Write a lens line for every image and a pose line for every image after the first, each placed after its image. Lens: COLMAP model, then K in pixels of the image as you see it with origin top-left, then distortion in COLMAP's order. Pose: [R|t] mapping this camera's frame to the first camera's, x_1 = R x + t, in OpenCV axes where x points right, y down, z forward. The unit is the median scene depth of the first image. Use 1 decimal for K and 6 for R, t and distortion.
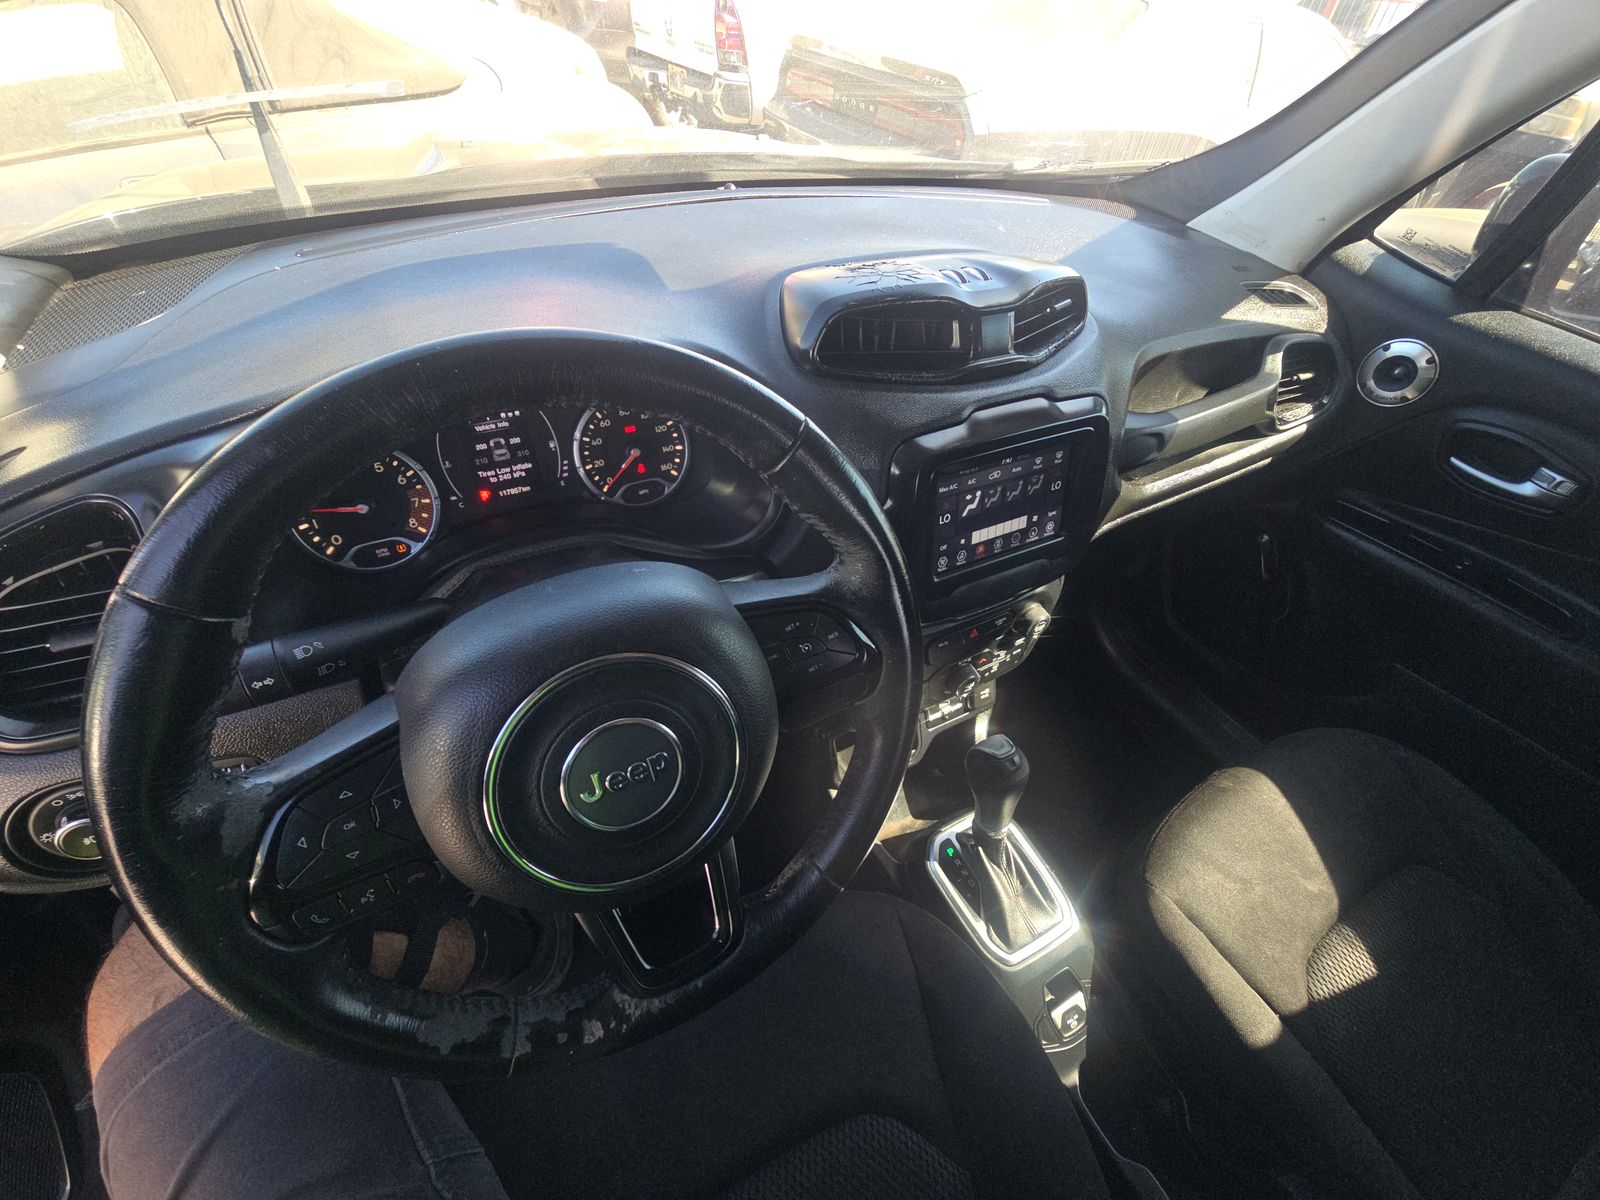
lens RADIAL K [[652.8, 0, 801.6], [0, 652.8, 601.0], [0, 0, 1]] dist [0.013369, -0.007205]
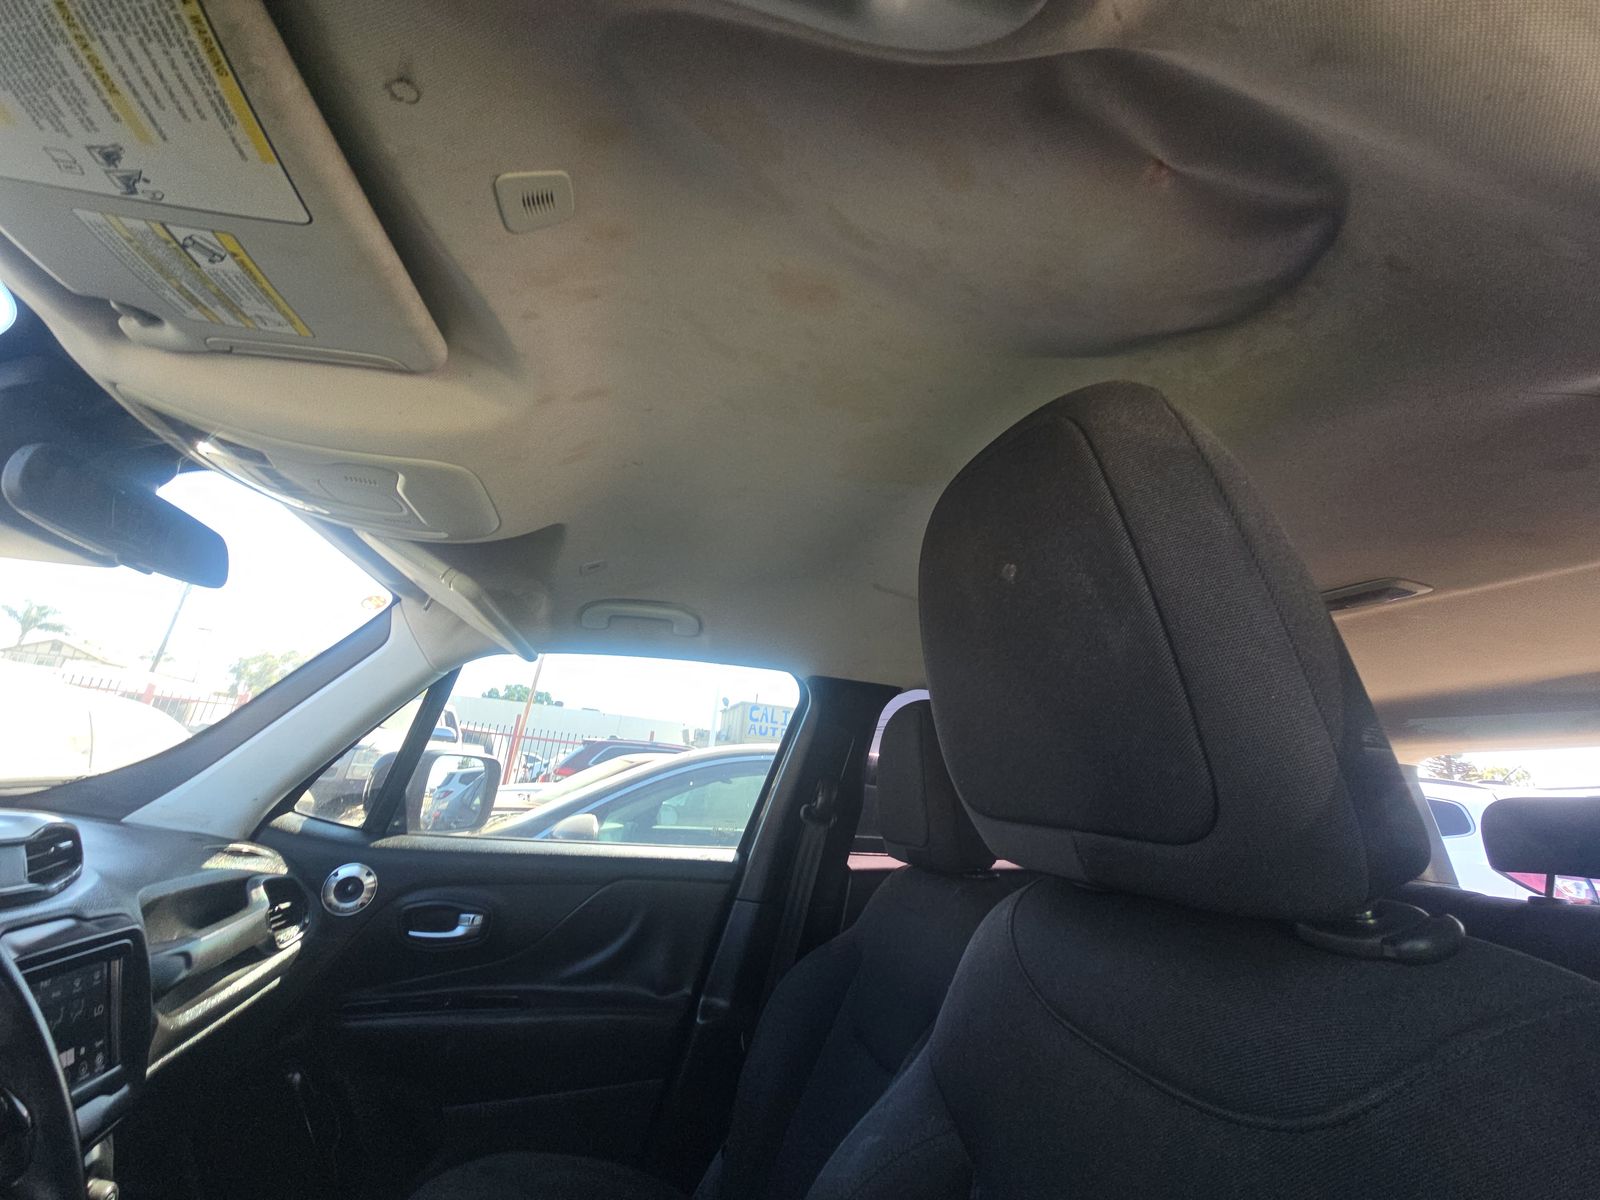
lens RADIAL K [[652.8, 0, 801.6], [0, 652.8, 601.0], [0, 0, 1]] dist [0.013369, -0.007205]
pose [[0.237223, 0.222896, 0.945538, -0.416966], [0.617133, 0.717112, -0.323878, 0.348747], [-0.750248, 0.660355, 0.032559, -0.201616]]
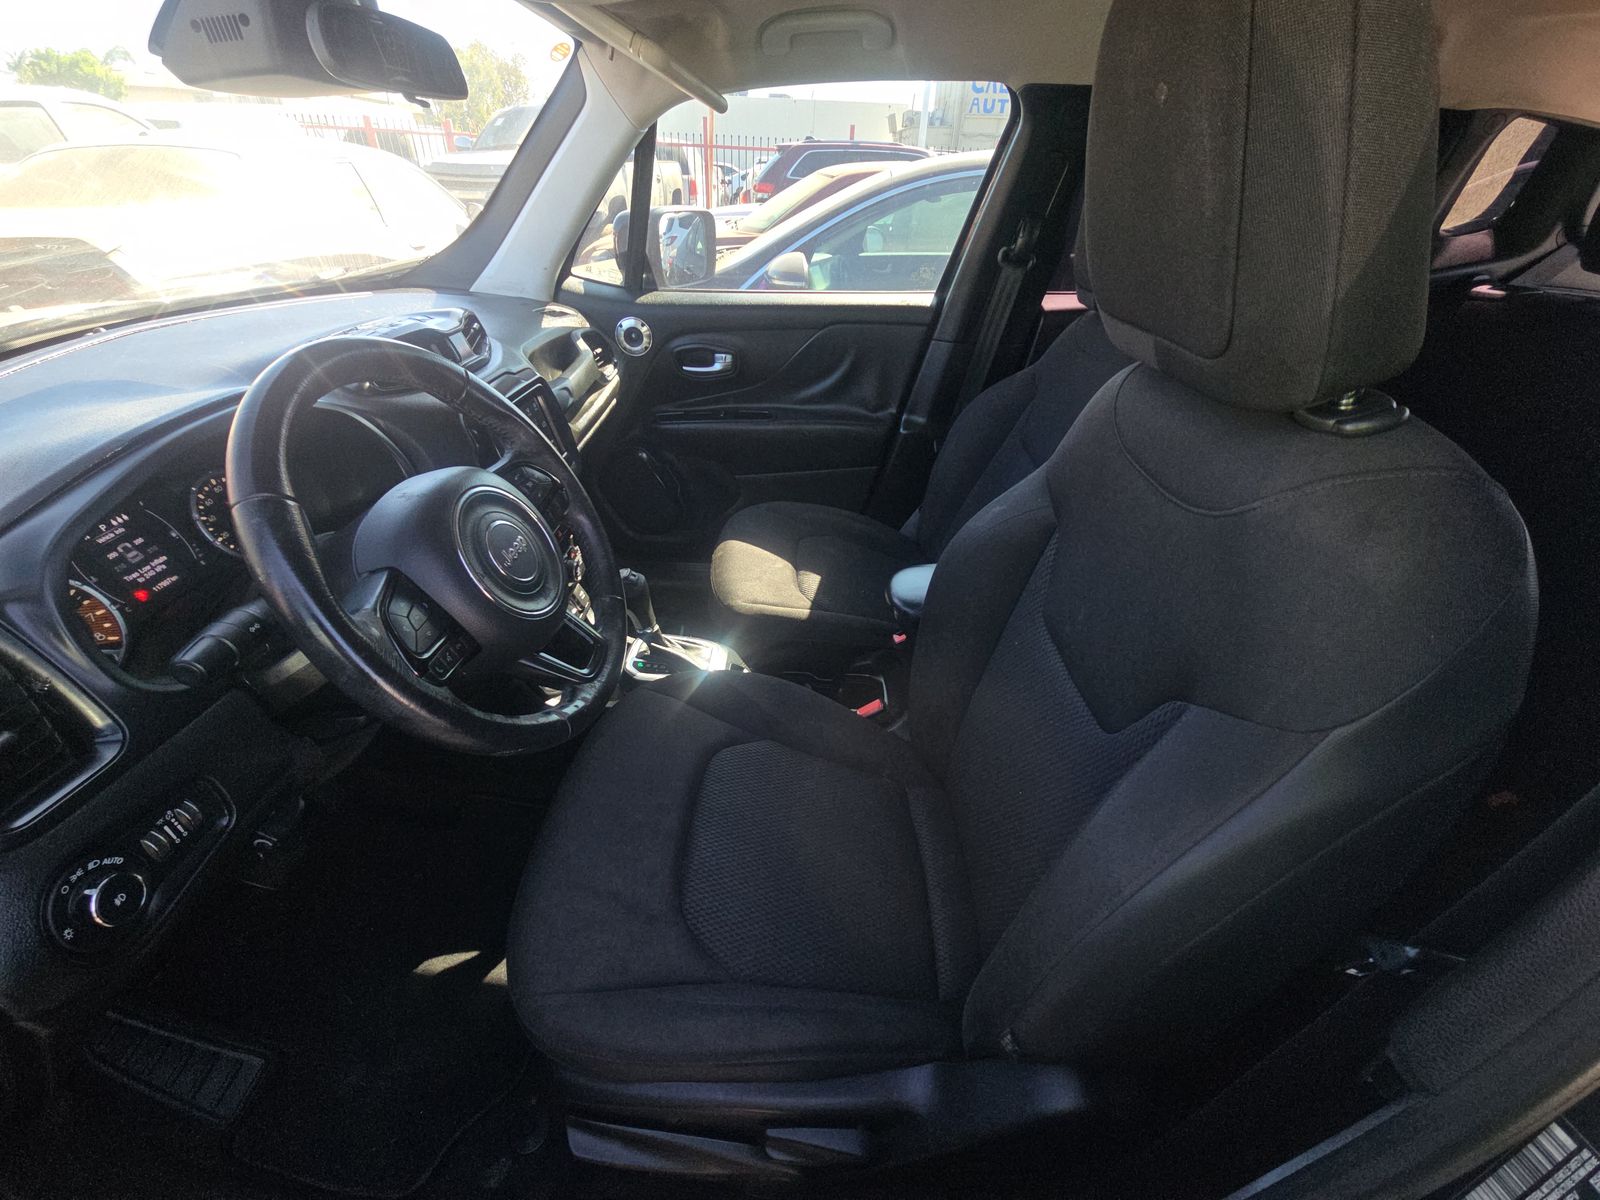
lens RADIAL K [[652.8, 0, 801.6], [0, 652.8, 601.0], [0, 0, 1]] dist [0.013369, -0.007205]
pose [[0.500231, -0.515371, 0.695817, -0.685060], [0.603815, 0.783586, 0.146289, 0.333411], [-0.620625, 0.346967, 0.703163, -0.412518]]
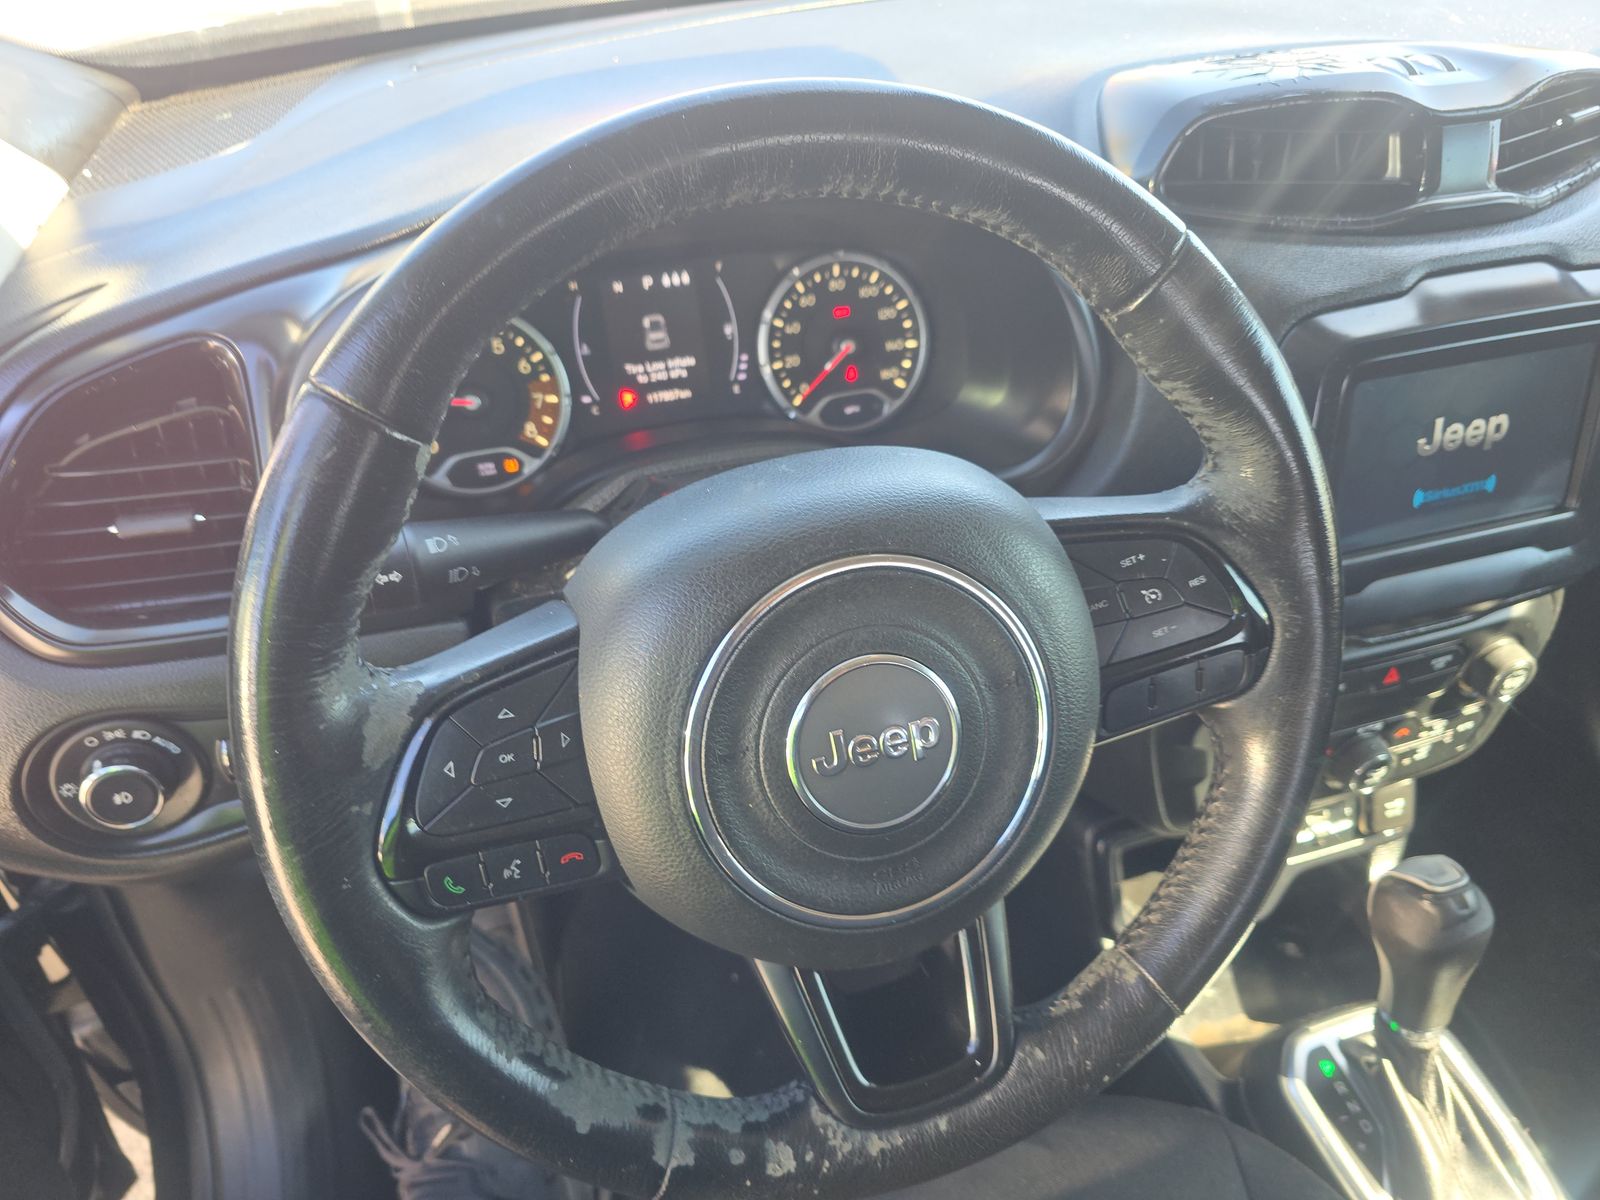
lens RADIAL K [[1112.4, 0, 800.0], [0, 1112.4, 600.0], [0, 0, 1]] dist [0.008652, -0.001276]
pose [[0.980680, 0.065473, -0.184338, -0.082504], [-0.081904, 0.993180, -0.082975, 0.123898], [0.177648, 0.096470, 0.979354, -0.073374]]
